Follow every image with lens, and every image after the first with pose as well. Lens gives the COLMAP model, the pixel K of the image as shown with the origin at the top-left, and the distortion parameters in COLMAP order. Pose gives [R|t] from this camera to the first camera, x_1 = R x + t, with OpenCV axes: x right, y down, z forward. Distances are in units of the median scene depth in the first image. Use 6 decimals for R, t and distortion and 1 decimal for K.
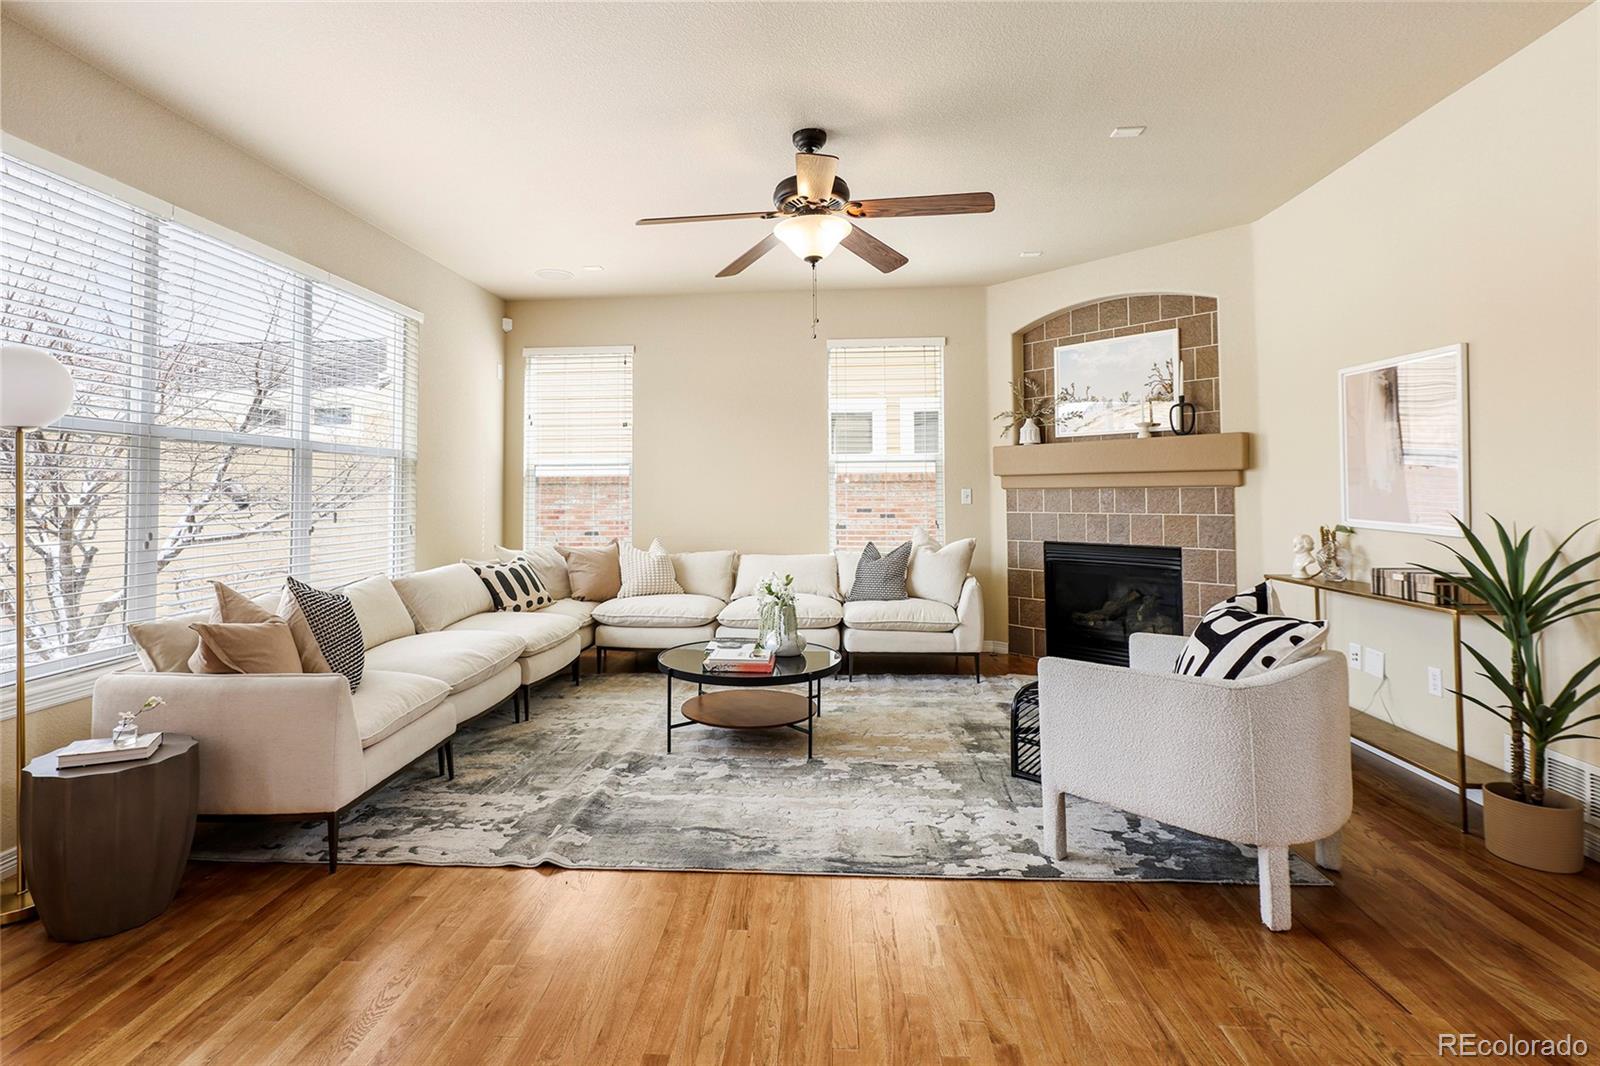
lens RADIAL K [[781.5, 0, 796.3], [0, 781.5, 477.7], [0, 0, 1]] dist [0.002781, 0.000389]
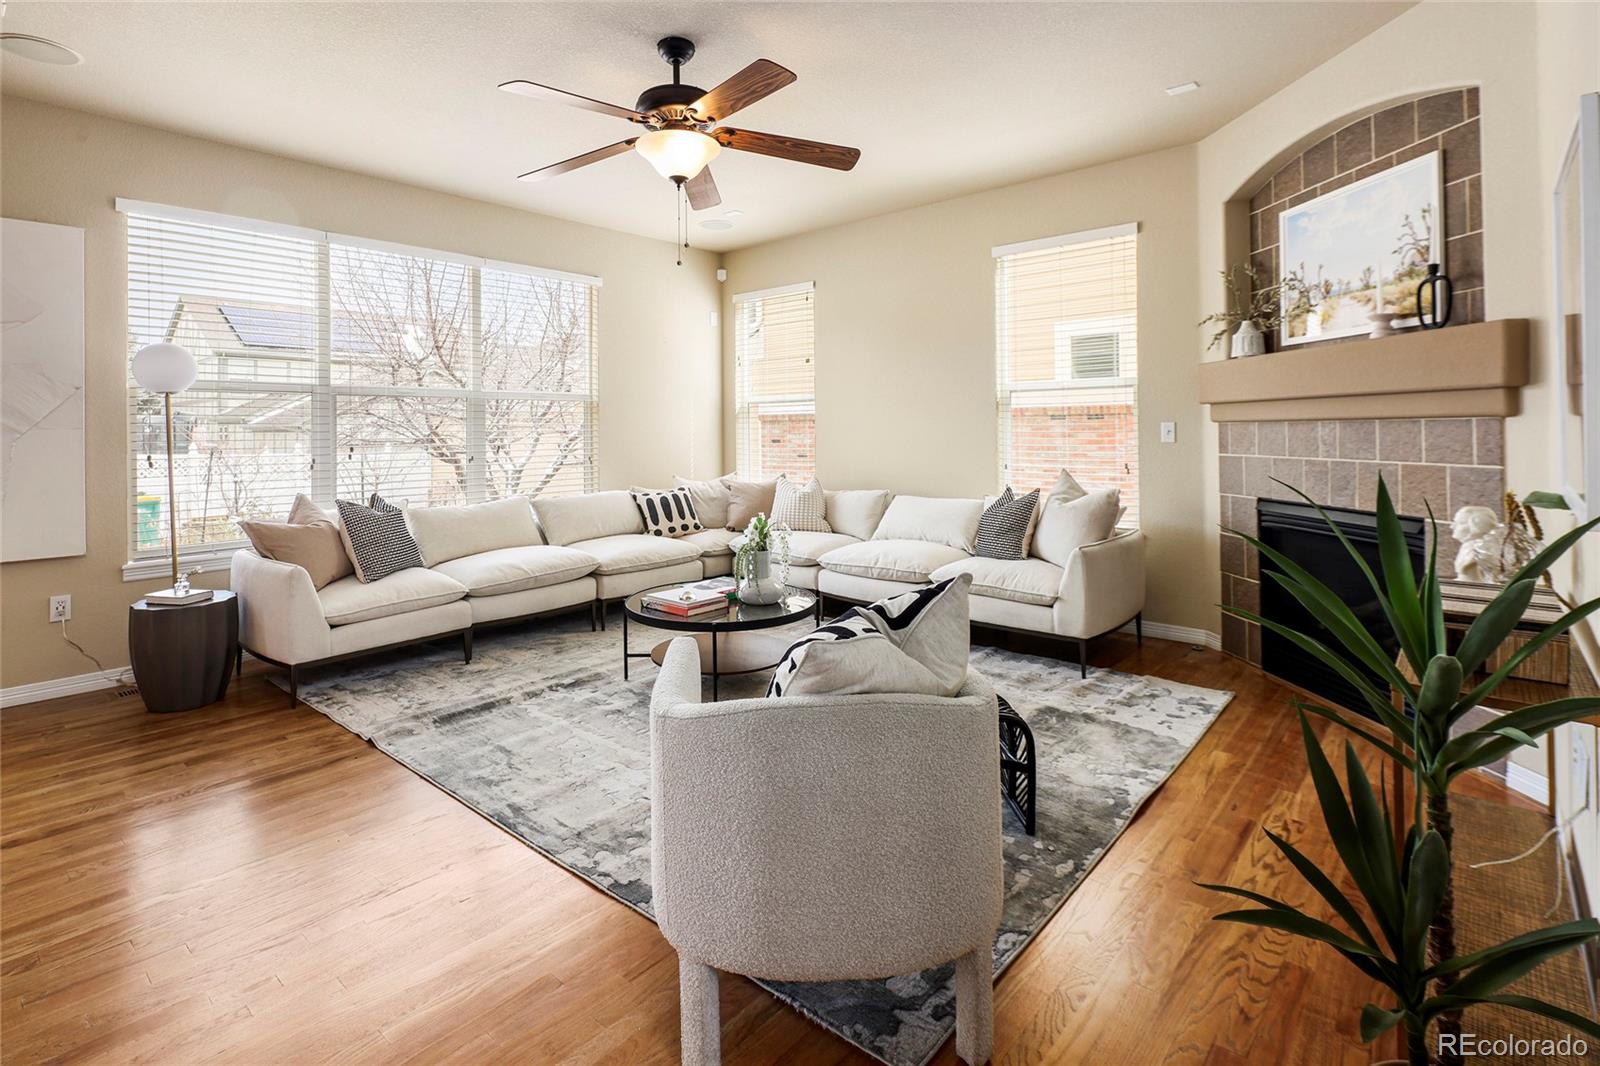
lens RADIAL K [[785.5, 0, 801.6], [0, 785.5, 436.7], [0, 0, 1]] dist [-0.000733, -0.000211]
pose [[0.791391, 0.003752, -0.611299, 0.450048], [0.017746, 0.999419, 0.029109, 0.000240], [0.611052, -0.033885, 0.790865, 0.218625]]
